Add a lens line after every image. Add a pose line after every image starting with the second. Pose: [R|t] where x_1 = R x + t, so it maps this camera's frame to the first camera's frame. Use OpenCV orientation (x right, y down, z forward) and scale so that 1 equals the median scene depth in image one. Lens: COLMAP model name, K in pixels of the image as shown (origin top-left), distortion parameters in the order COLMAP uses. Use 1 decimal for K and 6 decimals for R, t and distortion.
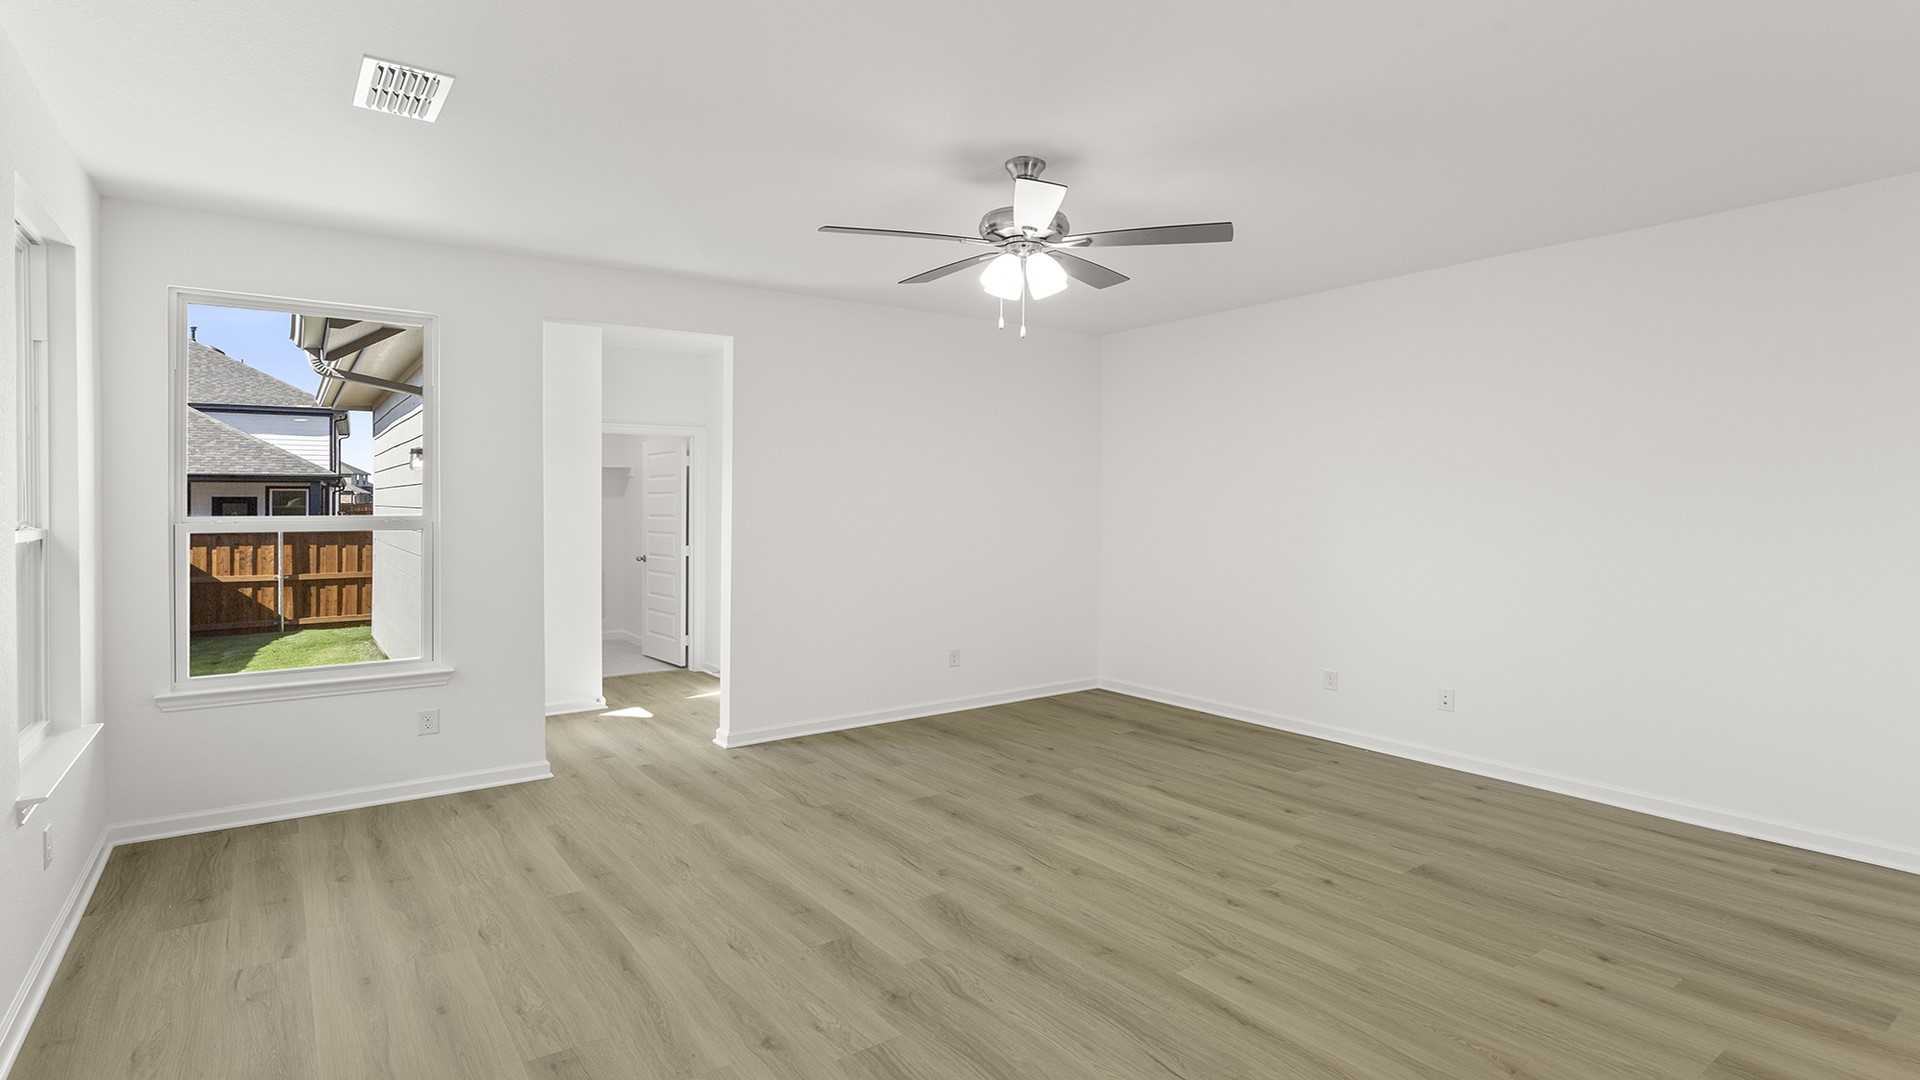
lens RADIAL K [[999.8, 0, 960.0], [0, 999.8, 540.0], [0, 0, 1]] dist [-0.004182, -0.000251]
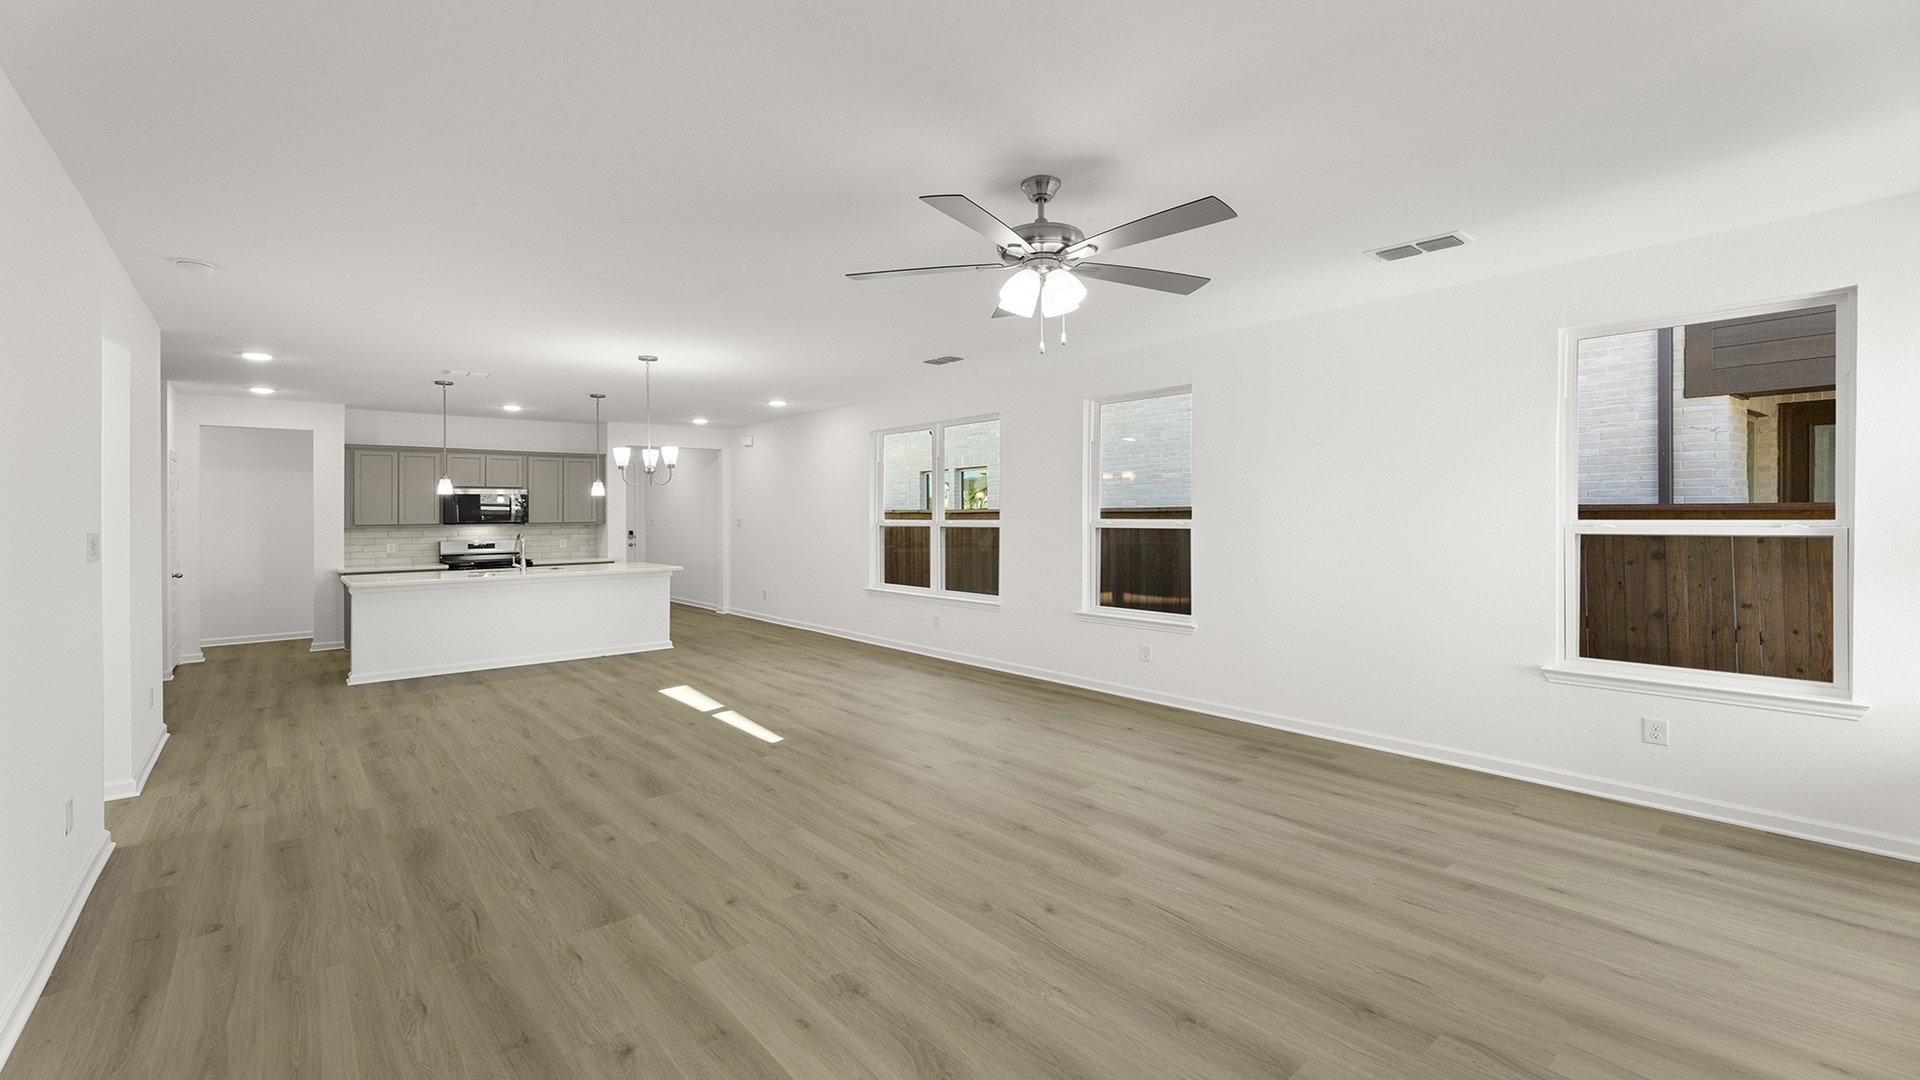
lens RADIAL K [[798.1, 0, 963.9], [0, 798.1, 486.5], [0, 0, 1]] dist [-0.010592, 0.000163]
pose [[-0.993925, 0.007576, -0.109797, 0.220603], [0.007037, 0.999961, 0.005288, -0.065941], [0.109833, 0.004483, -0.993940, 1.771506]]
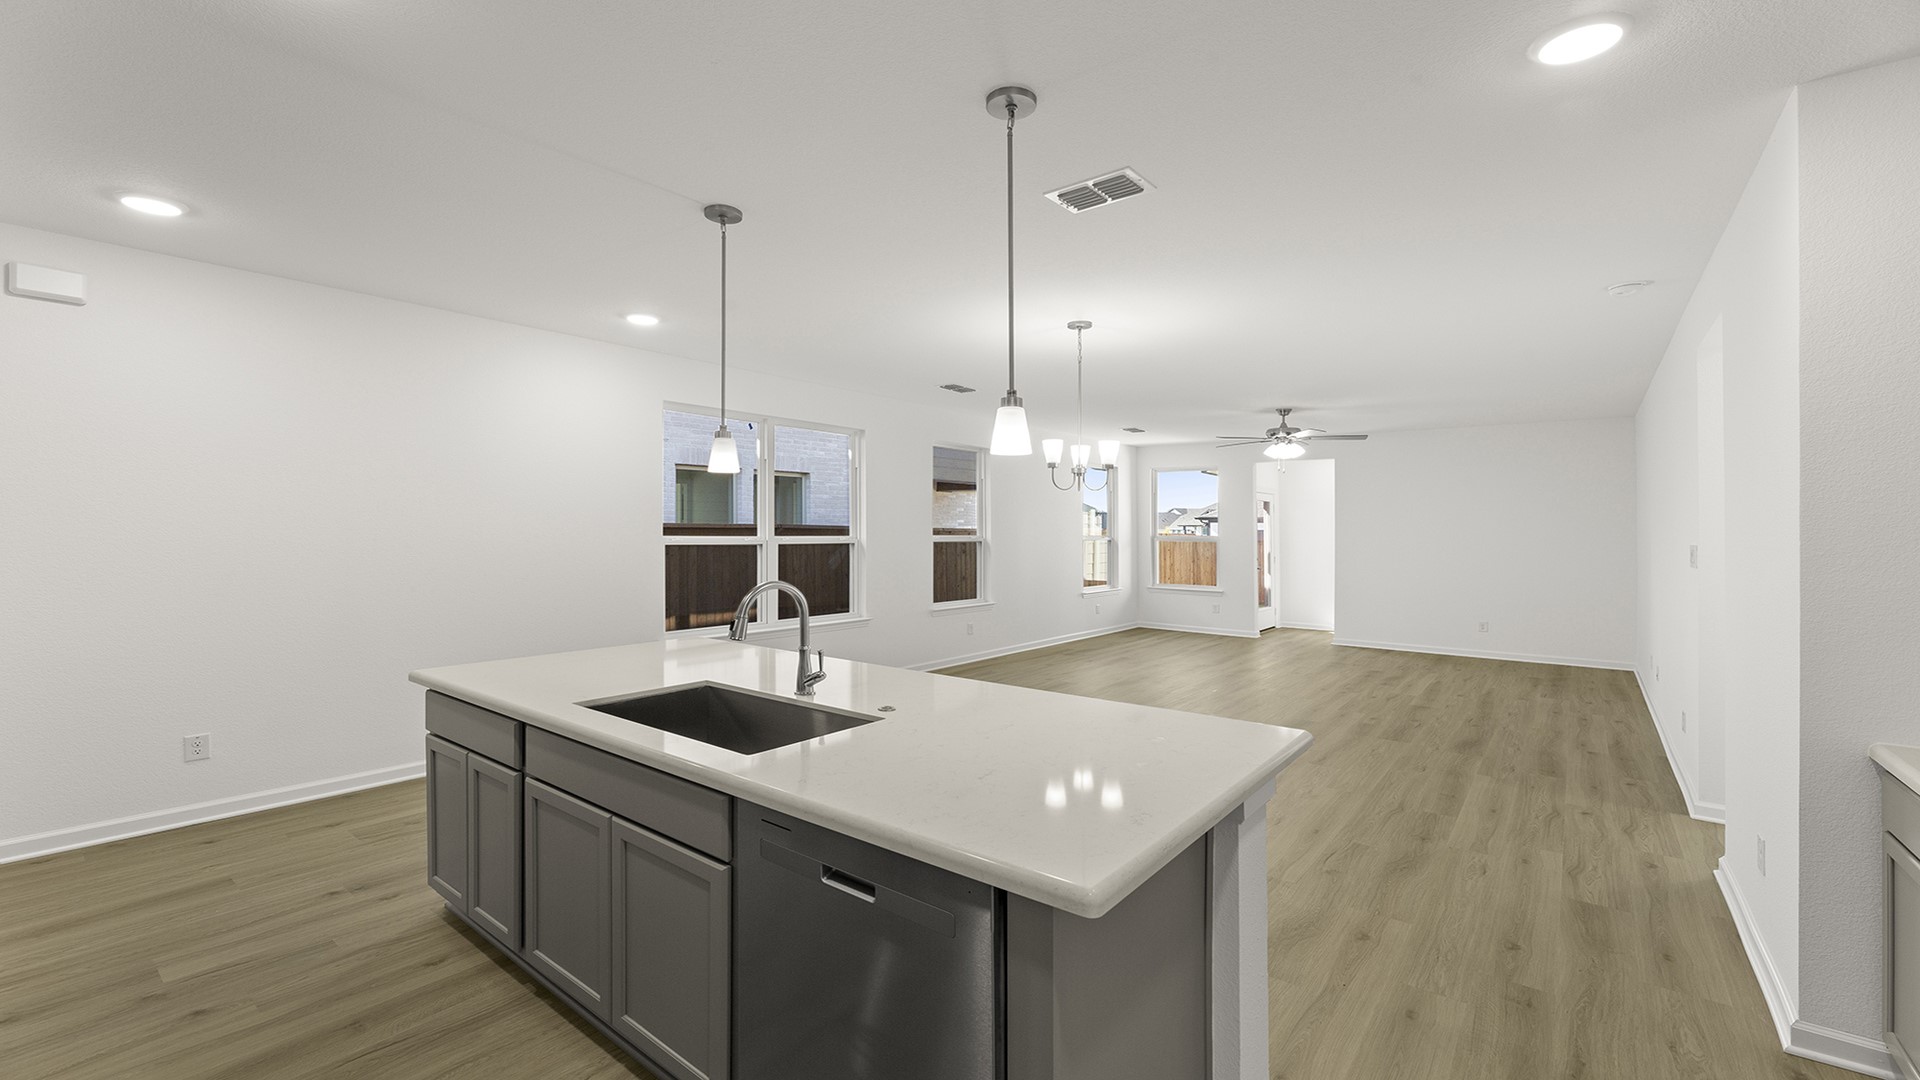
lens RADIAL K [[787.4, 0, 960.0], [0, 787.4, 540.0], [0, 0, 1]] dist [0.000033, -0.000031]
pose [[0.298308, 0.019439, -0.954272, 1.774425], [-0.042566, 0.999069, 0.007045, 0.011205], [0.953520, 0.038518, 0.298858, -0.453759]]
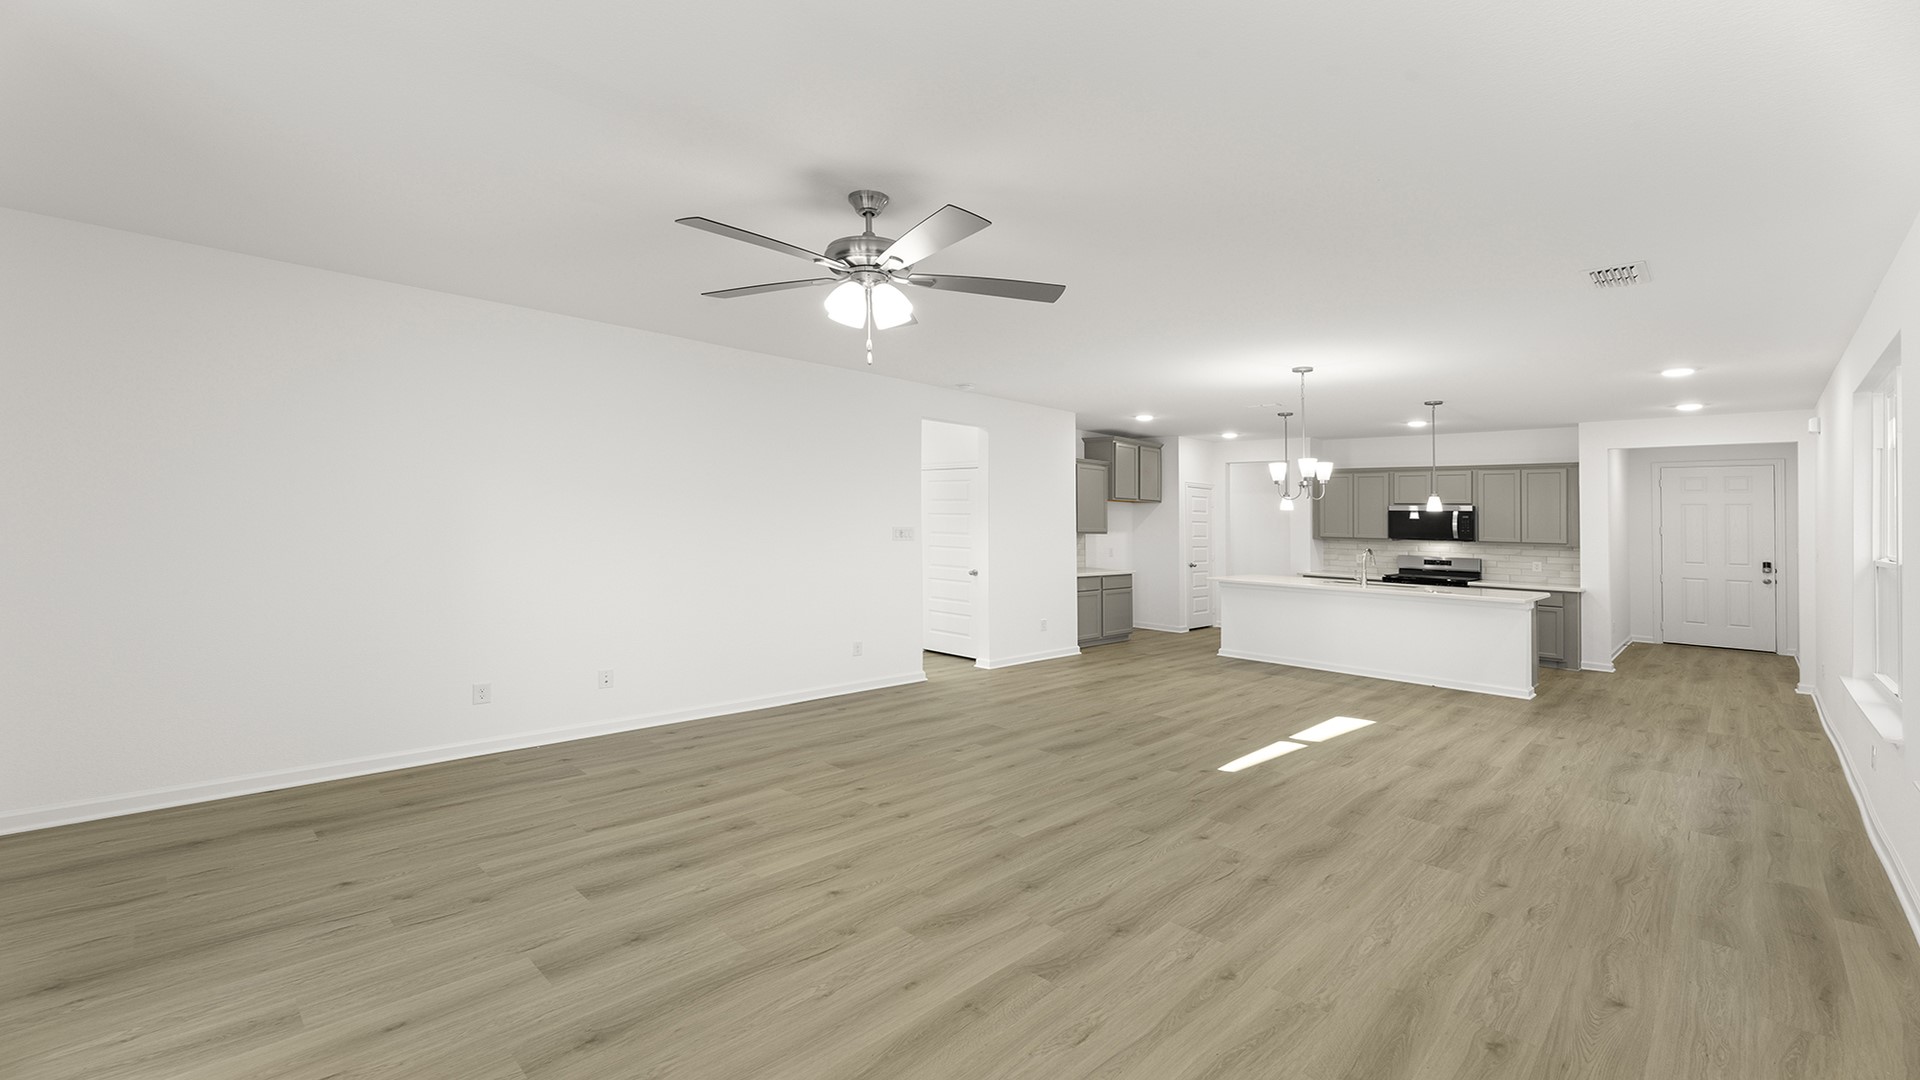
lens RADIAL K [[807.5, 0, 966.9], [0, 807.5, 511.9], [0, 0, 1]] dist [0.001761, 0.000008]
pose [[-0.200807, 0.009147, 0.979588, -0.772111], [0.013985, 0.999881, -0.006470, -0.039026], [-0.979531, 0.012400, -0.200911, 1.061763]]
